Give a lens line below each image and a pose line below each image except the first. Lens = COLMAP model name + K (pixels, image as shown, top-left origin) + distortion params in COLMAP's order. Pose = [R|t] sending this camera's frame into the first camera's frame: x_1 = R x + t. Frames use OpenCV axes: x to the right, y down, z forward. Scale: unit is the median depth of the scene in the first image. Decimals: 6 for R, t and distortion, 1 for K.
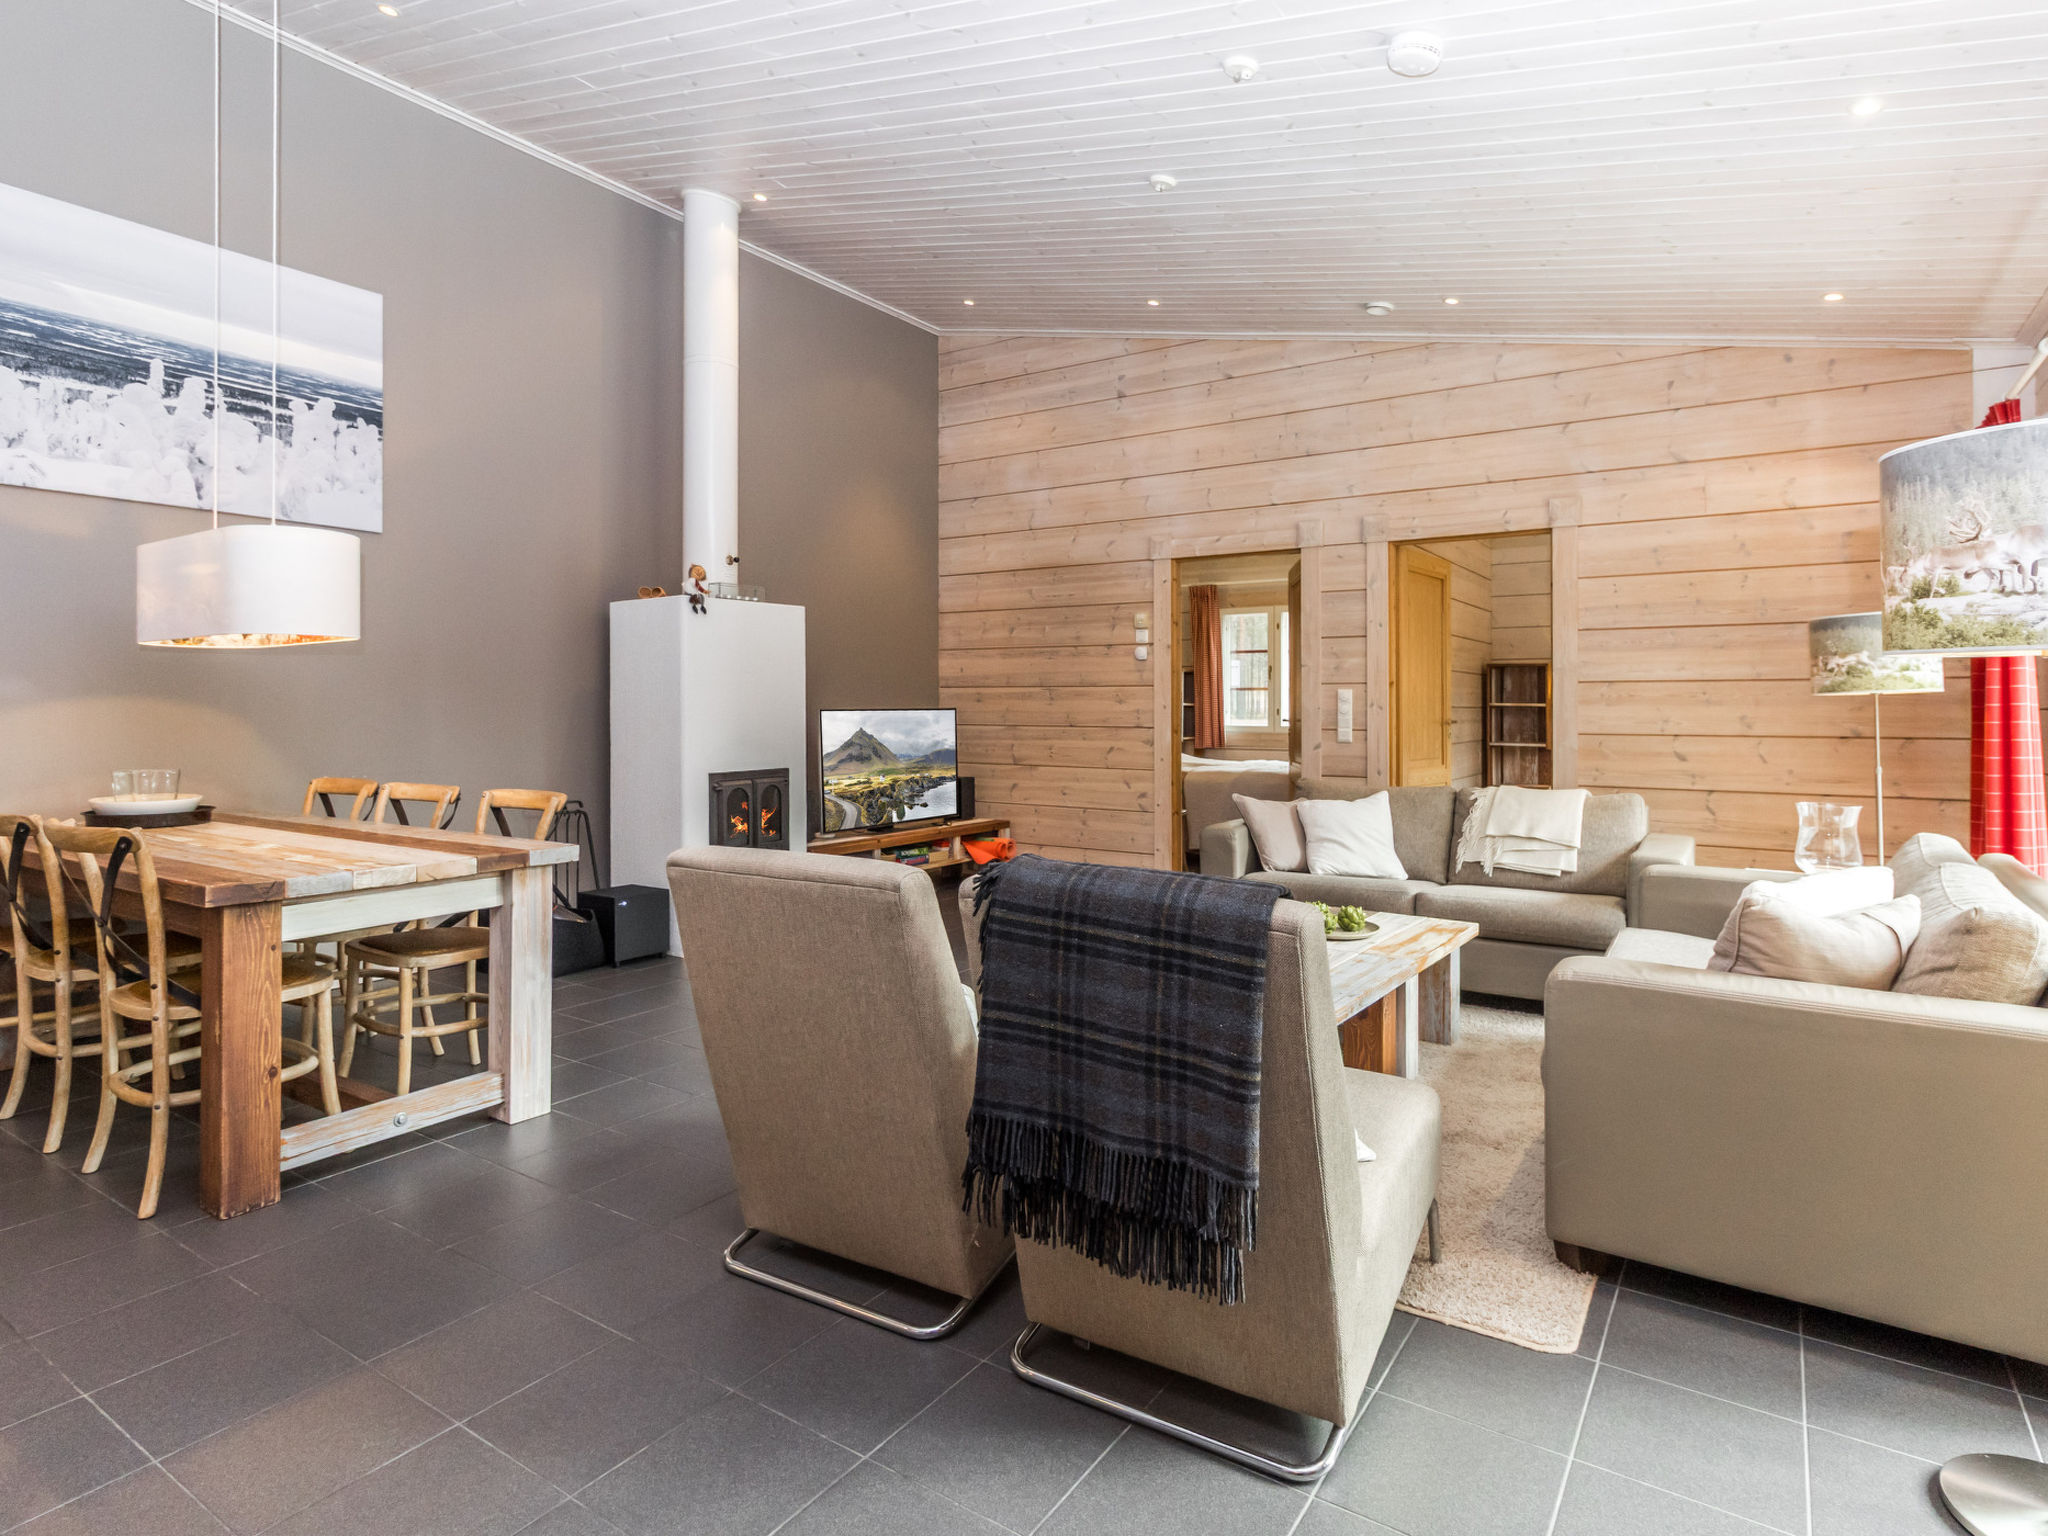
lens RADIAL K [[1084.8, 0, 1034.2], [0, 1084.8, 711.1], [0, 0, 1]] dist [0.005757, -0.000807]
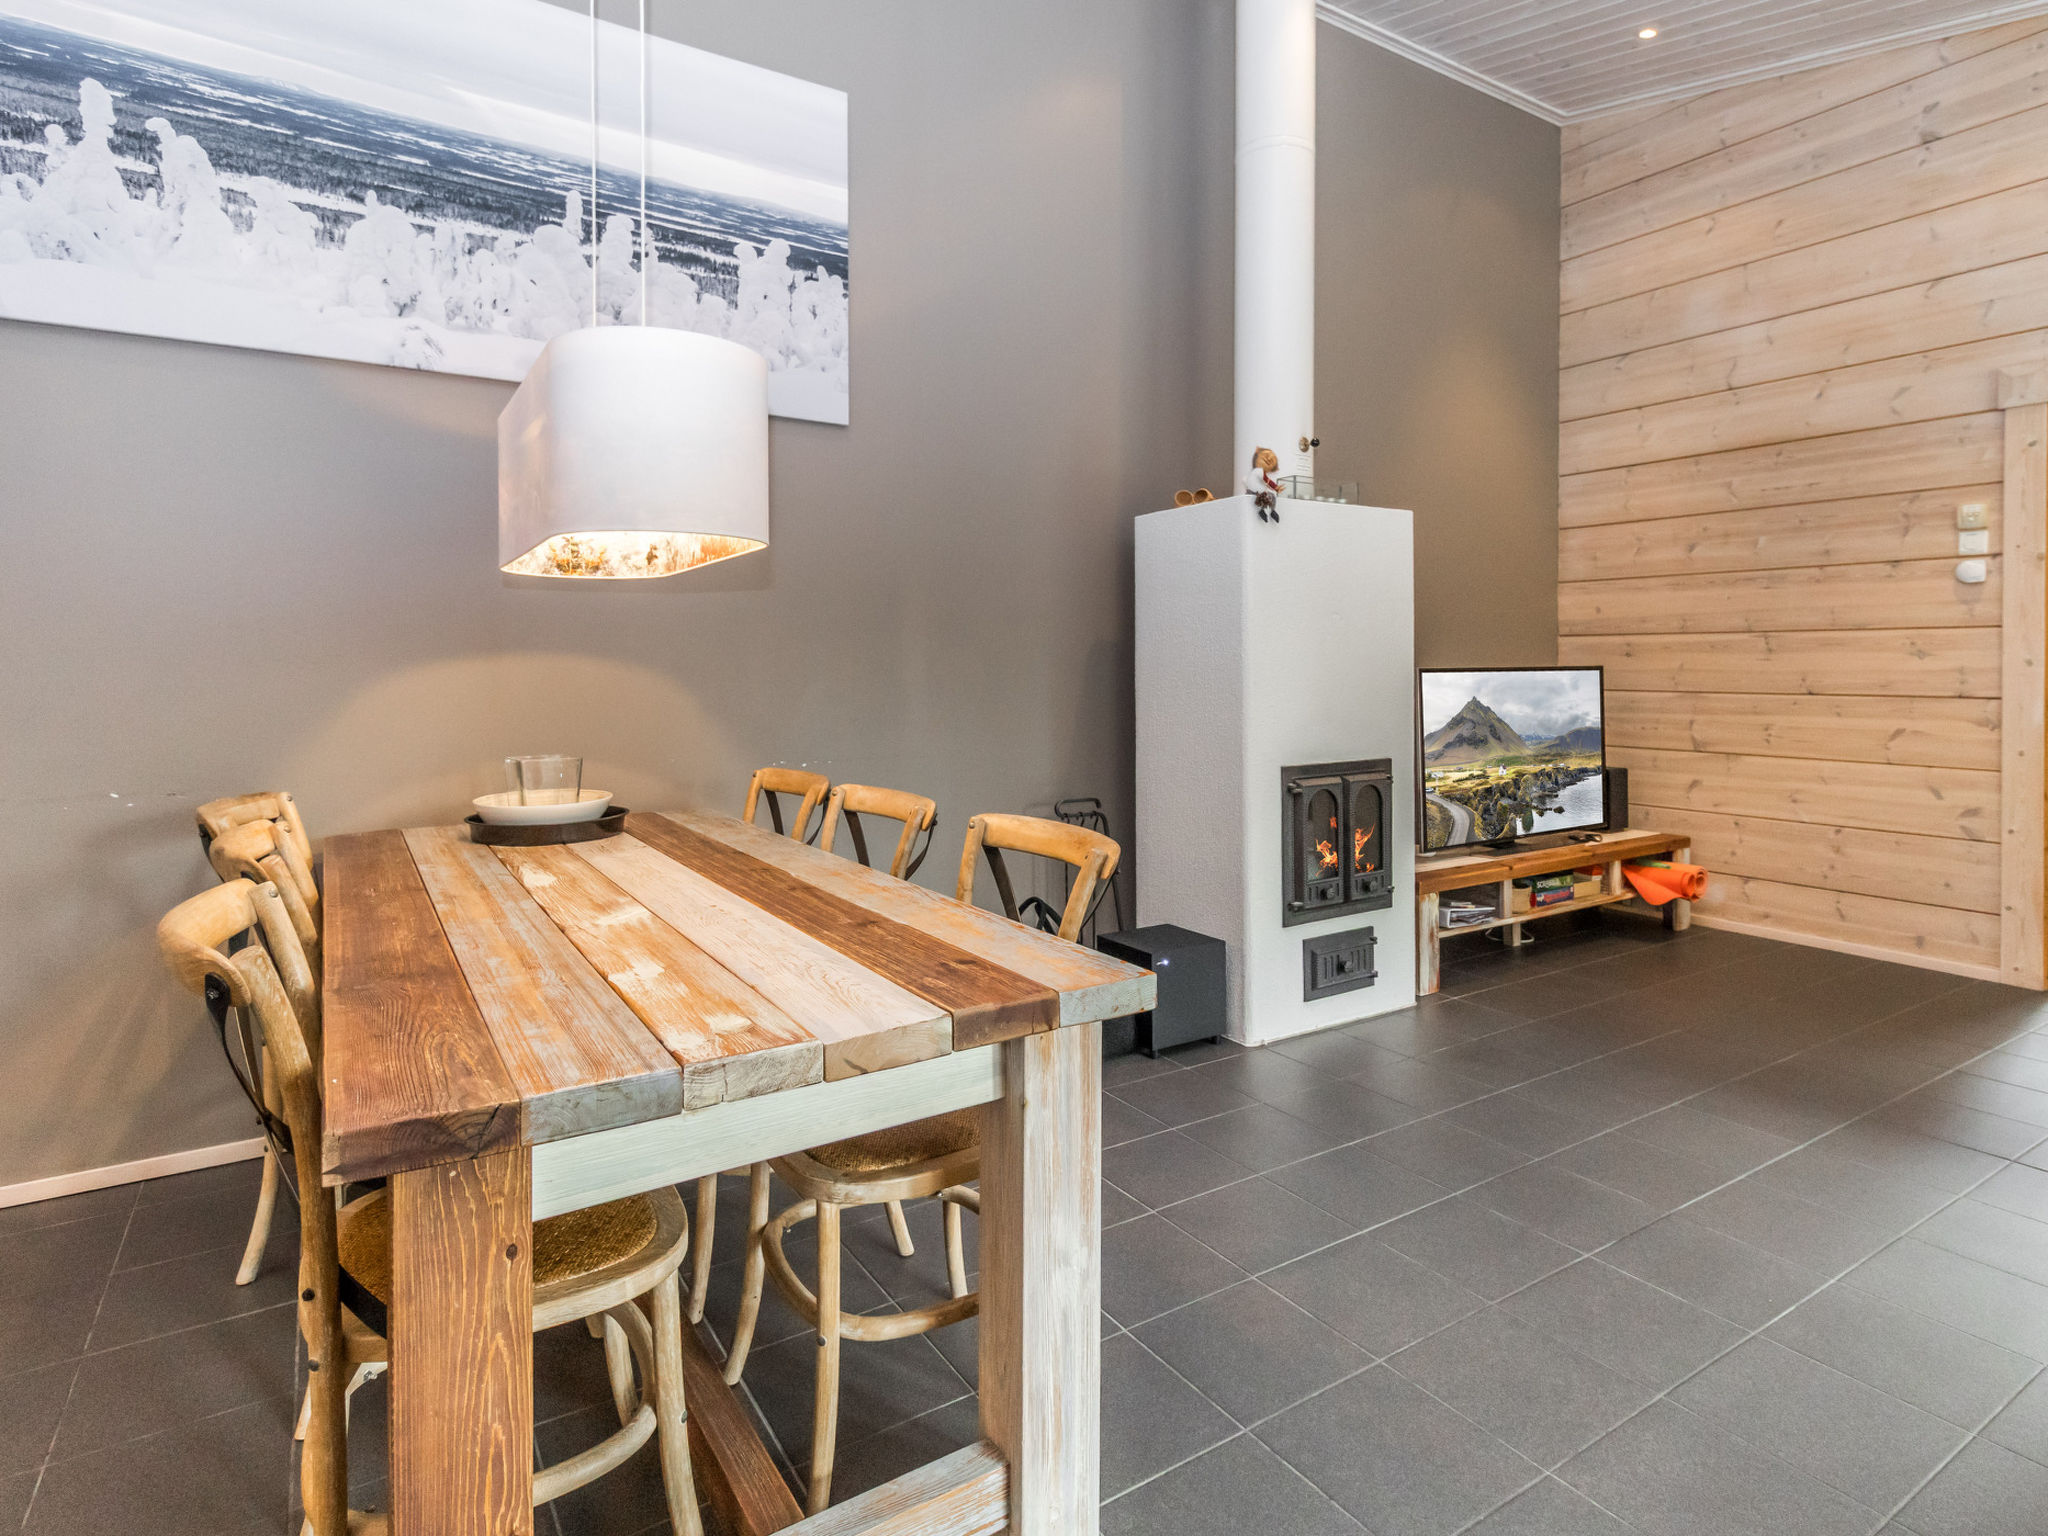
lens RADIAL K [[1084.8, 0, 1034.2], [0, 1084.8, 711.1], [0, 0, 1]] dist [0.005757, -0.000807]
pose [[0.913546, 0.013989, -0.406495, -0.136610], [0.001601, 0.999277, 0.037988, -0.001035], [0.406732, -0.035355, 0.912863, 0.275257]]
